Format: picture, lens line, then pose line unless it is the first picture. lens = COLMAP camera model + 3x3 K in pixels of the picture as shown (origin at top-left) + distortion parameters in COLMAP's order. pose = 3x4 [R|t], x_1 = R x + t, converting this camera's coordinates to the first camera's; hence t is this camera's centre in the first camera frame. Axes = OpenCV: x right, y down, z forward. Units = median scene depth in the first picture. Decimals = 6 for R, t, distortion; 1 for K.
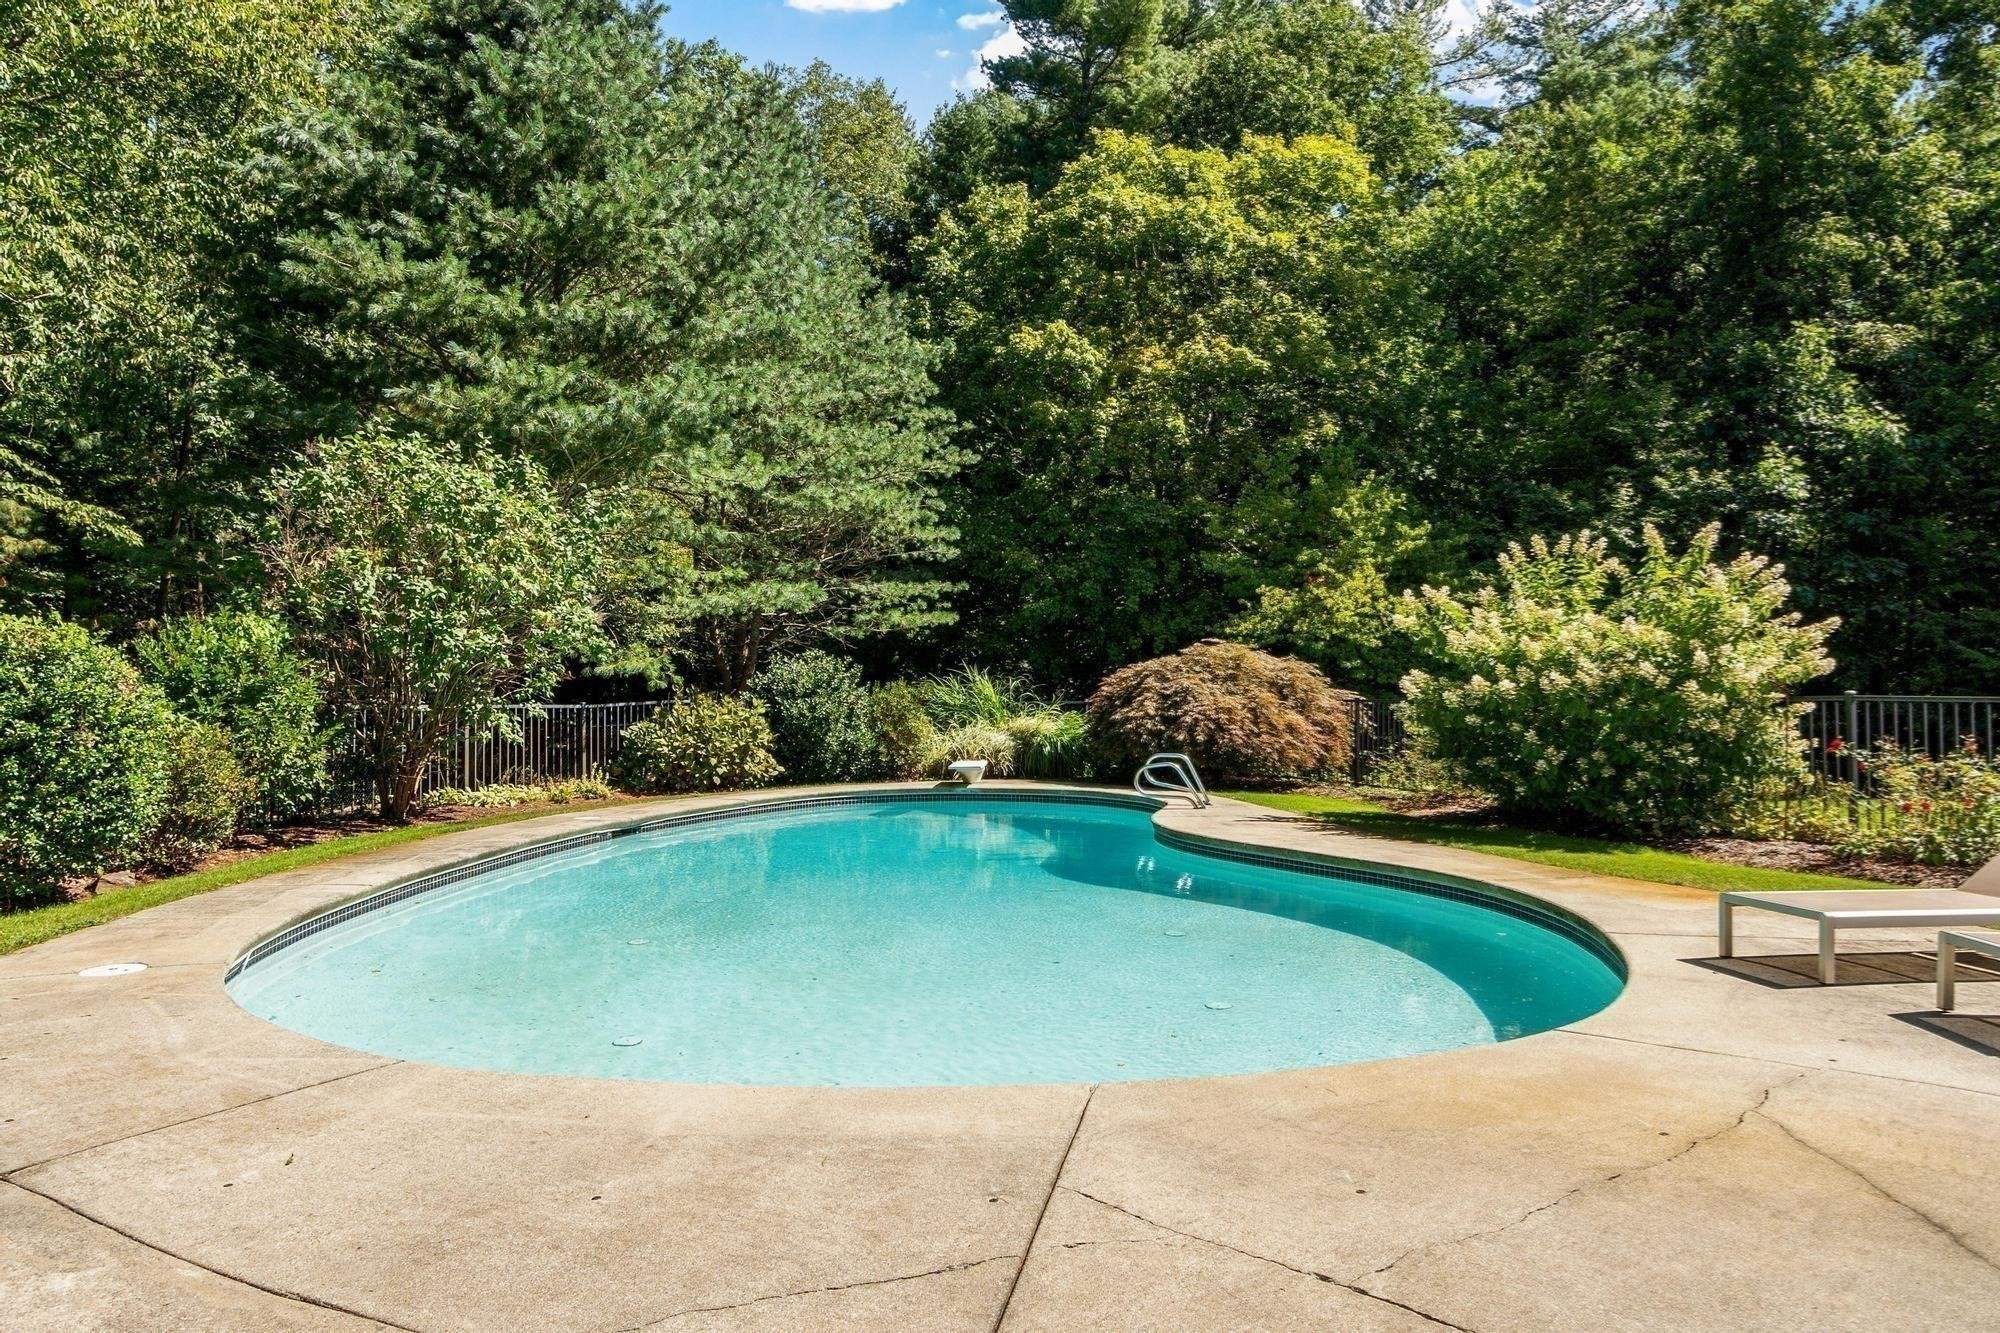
lens RADIAL K [[1240.1, 0, 1000.0], [0, 1240.1, 666.5], [0, 0, 1]] dist [-0.010301, 0.000611]
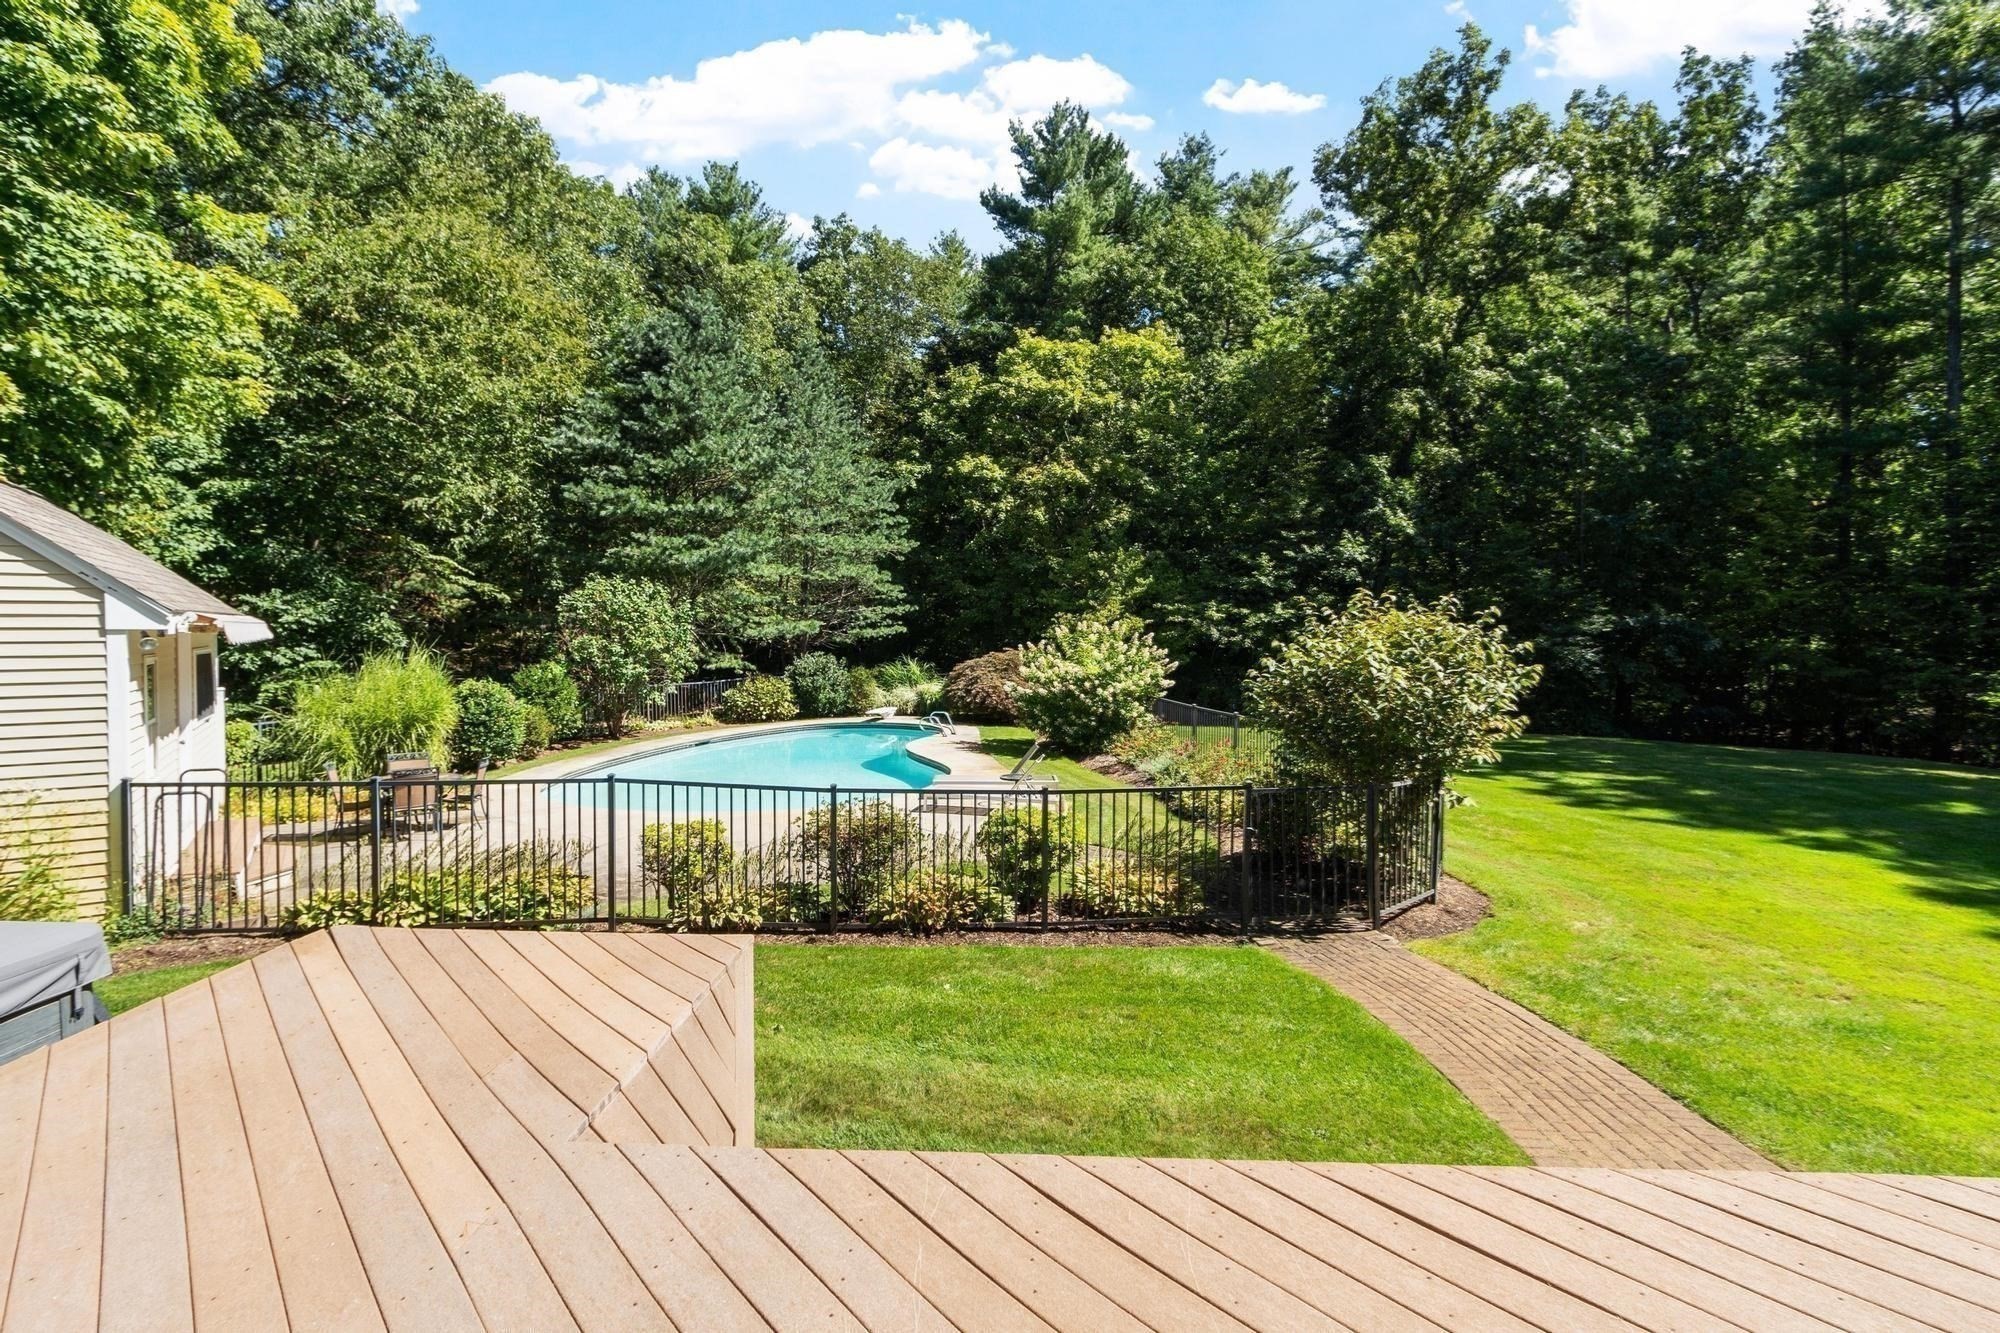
lens RADIAL K [[961.2, 0, 994.5], [0, 961.2, 656.9], [0, 0, 1]] dist [0.001586, 0.000029]
pose [[0.990032, 0.000425, -0.140845, 0.391660], [0.008348, 0.998061, 0.061689, -0.109143], [0.140598, -0.062249, 0.988108, -0.568795]]
